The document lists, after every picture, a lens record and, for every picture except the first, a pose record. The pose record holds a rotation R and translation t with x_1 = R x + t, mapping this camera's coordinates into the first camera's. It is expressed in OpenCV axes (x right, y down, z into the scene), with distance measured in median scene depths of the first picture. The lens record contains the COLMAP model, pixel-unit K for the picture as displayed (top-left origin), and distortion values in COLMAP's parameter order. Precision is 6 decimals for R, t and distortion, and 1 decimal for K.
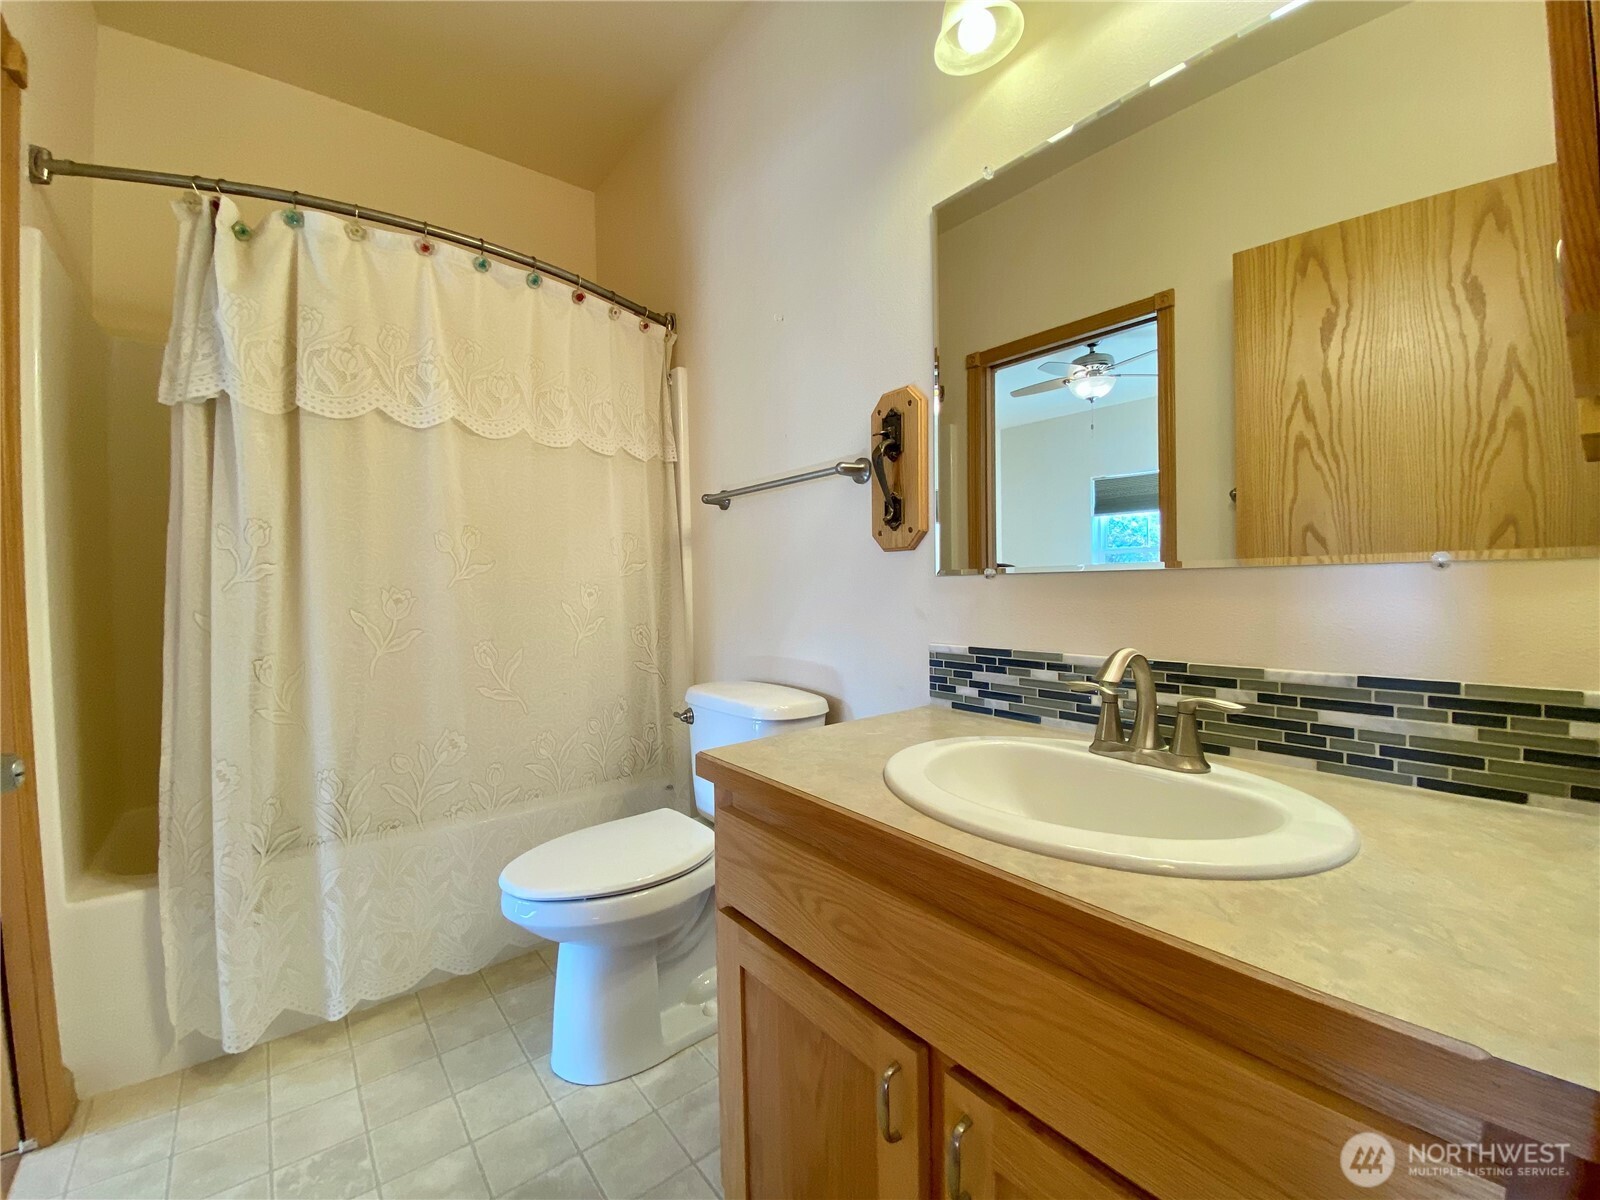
lens RADIAL K [[652.4, 0, 797.3], [0, 652.4, 601.9], [0, 0, 1]] dist [0.019909, -0.021701]
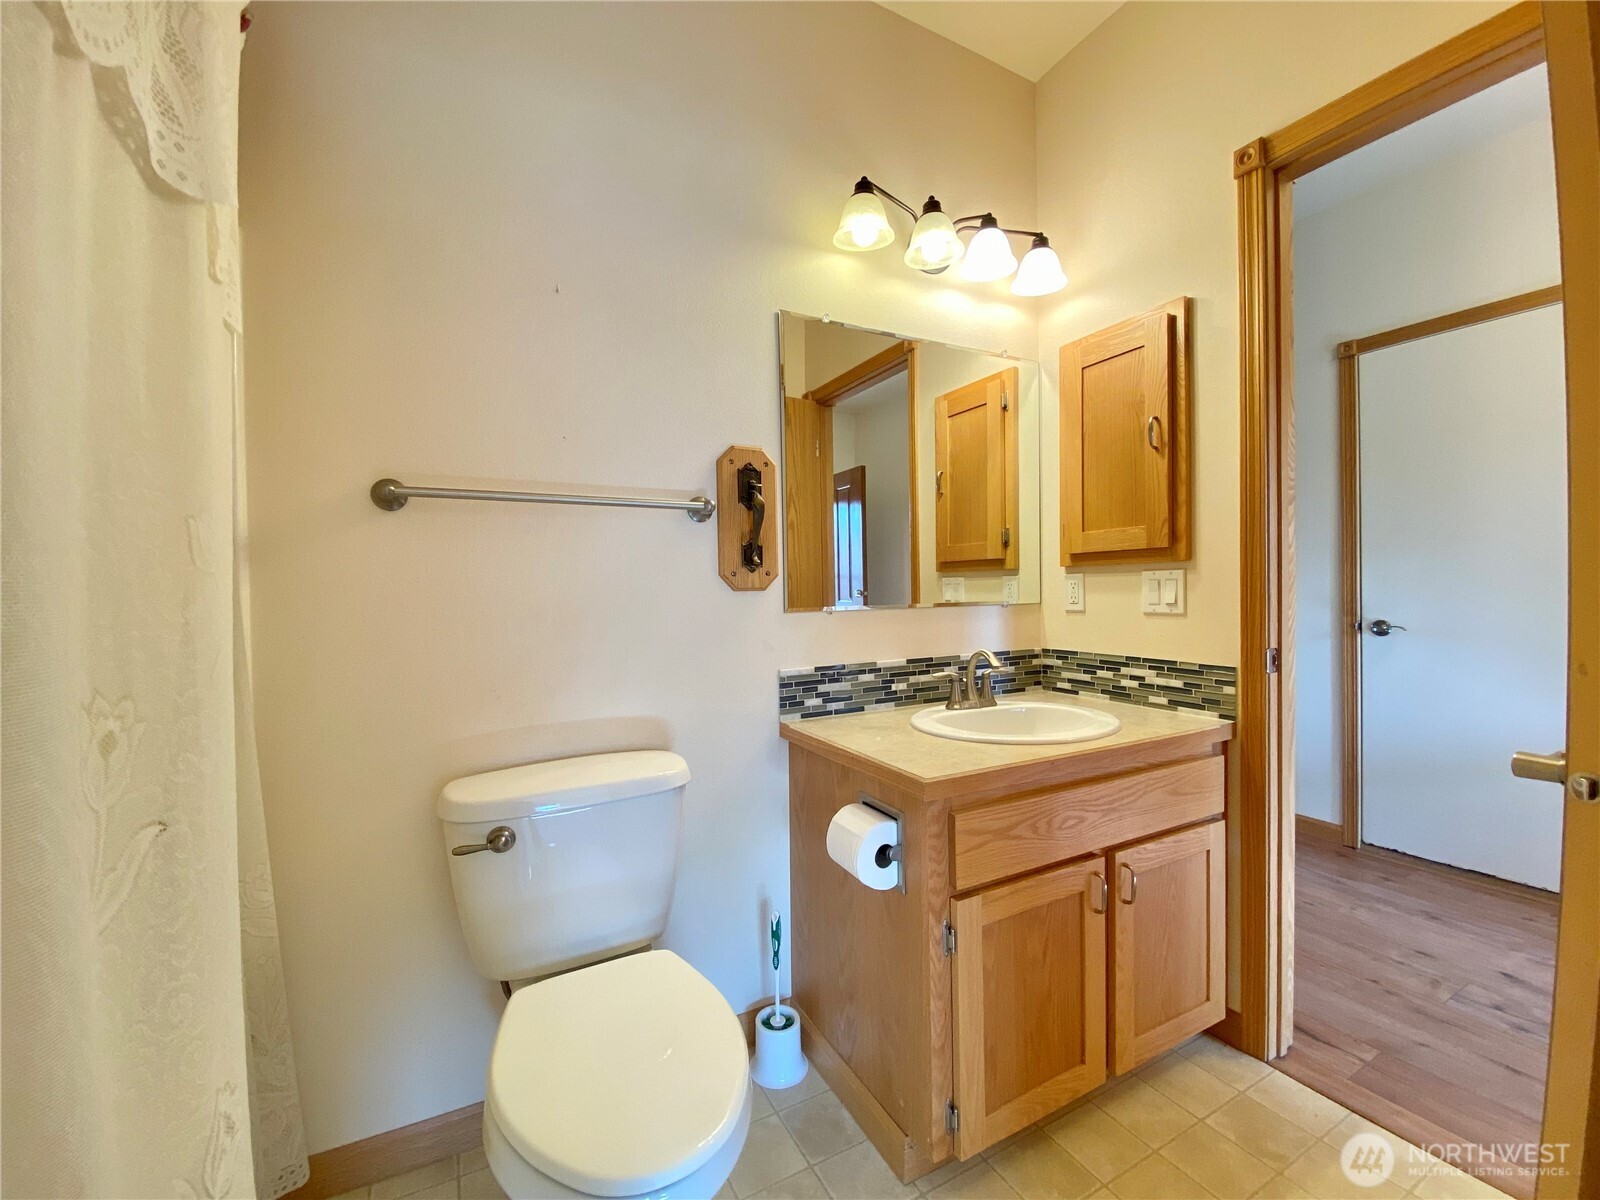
lens RADIAL K [[626.0, 0, 800.0], [0, 626.0, 600.0], [0, 0, 1]] dist [-0.001056, -0.000066]
pose [[0.191780, -0.000095, 0.981438, -0.974189], [0.040247, 0.999160, -0.007768, -0.056560], [-0.980612, 0.040989, 0.191623, 0.793543]]
